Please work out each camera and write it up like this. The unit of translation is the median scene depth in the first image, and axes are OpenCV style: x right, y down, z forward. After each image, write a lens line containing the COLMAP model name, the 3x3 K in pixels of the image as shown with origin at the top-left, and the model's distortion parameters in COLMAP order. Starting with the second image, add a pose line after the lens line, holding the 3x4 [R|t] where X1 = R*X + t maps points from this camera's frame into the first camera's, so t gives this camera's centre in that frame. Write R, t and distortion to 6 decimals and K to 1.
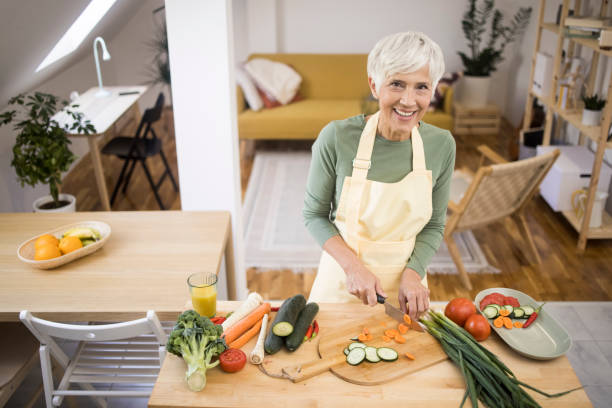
lens RADIAL K [[657.2, 0, 306.0], [0, 657.2, 204.0], [0, 0, 1]] dist [-0.024242, 0.005763]
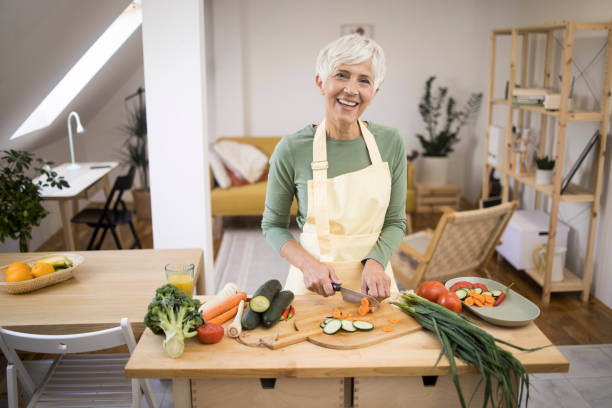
lens RADIAL K [[657.2, 0, 306.0], [0, 657.2, 204.0], [0, 0, 1]] dist [-0.024242, 0.005763]
pose [[0.998414, -0.012298, 0.054947, -0.008774], [0.022271, 0.982529, -0.184772, 0.112078], [-0.051715, 0.185702, 0.981244, -0.014139]]
